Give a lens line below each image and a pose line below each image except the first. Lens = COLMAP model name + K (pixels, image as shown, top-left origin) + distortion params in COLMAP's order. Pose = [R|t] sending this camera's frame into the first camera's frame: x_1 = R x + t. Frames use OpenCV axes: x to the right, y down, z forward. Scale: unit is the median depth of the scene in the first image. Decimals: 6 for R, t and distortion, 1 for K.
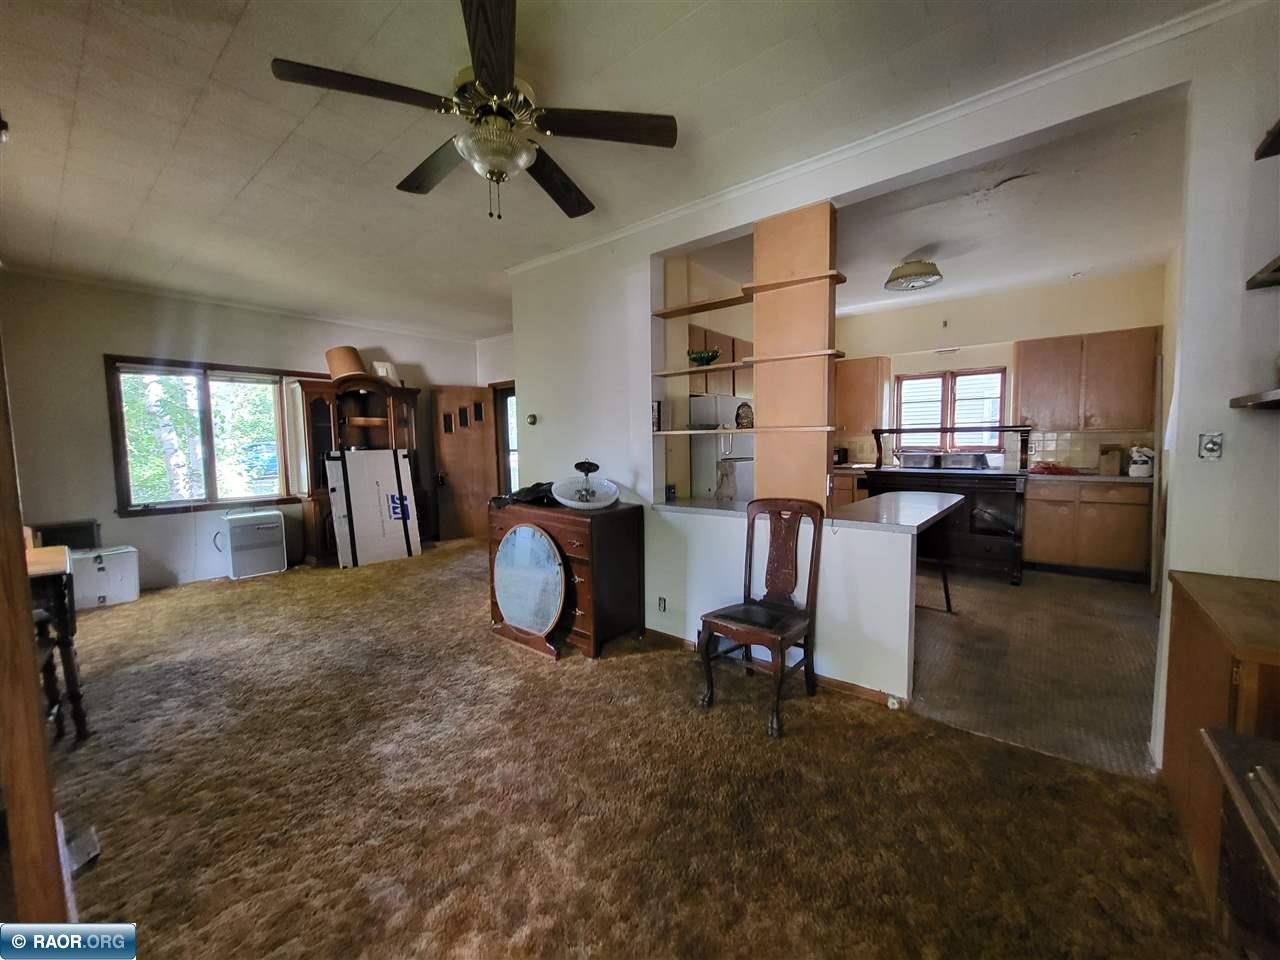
lens RADIAL K [[504.5, 0, 642.8], [0, 504.5, 479.8], [0, 0, 1]] dist [-0.000716, -0.000018]
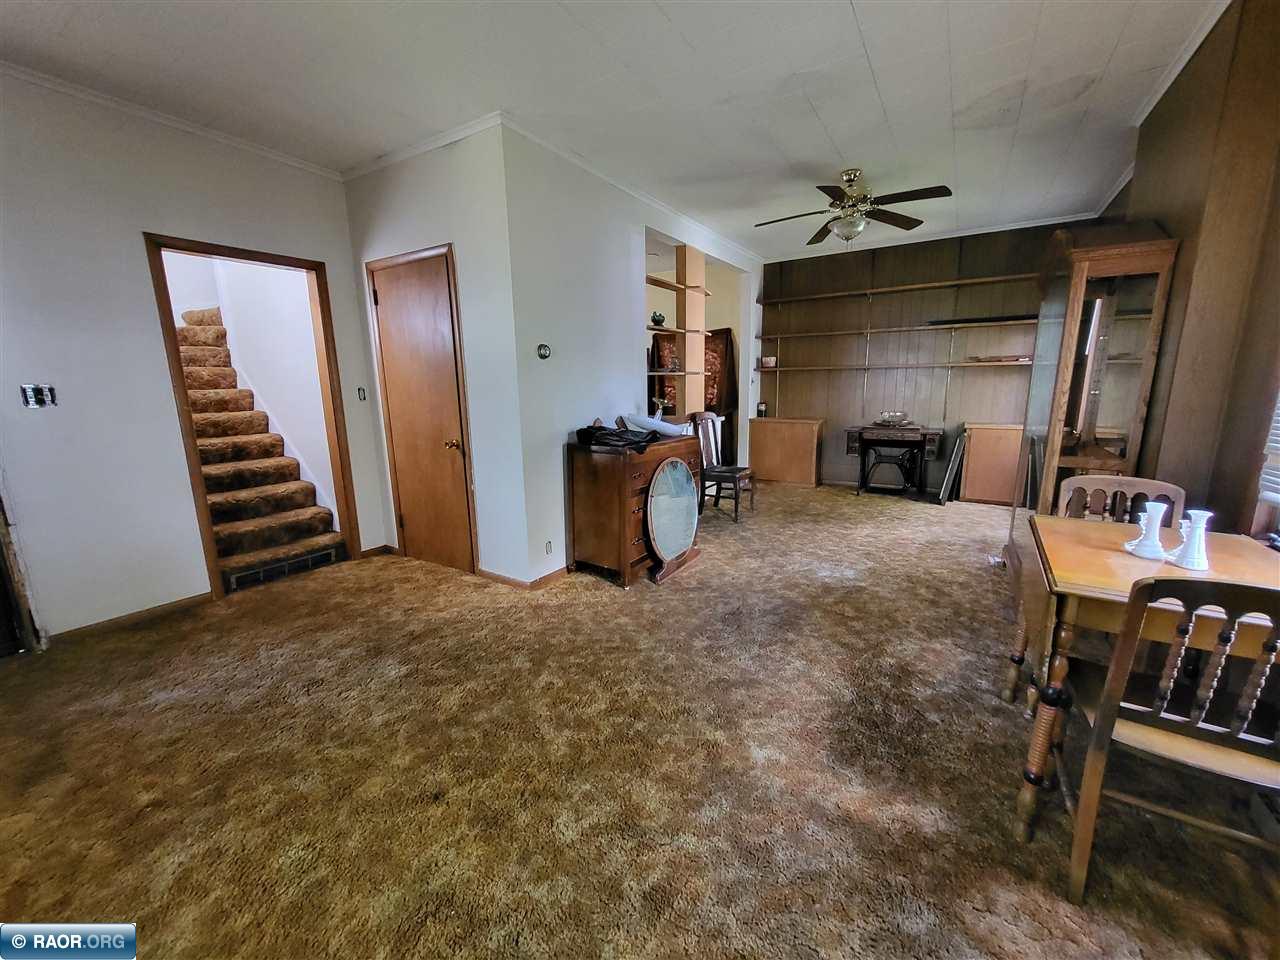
lens RADIAL K [[504.5, 0, 641.7], [0, 504.5, 480.0], [0, 0, 1]] dist [-0.000716, -0.000018]
pose [[-0.128325, -0.170088, 0.977038, -0.890857], [0.094296, 0.978627, 0.182749, -0.051370], [-0.987239, 0.115582, -0.109544, 0.824144]]
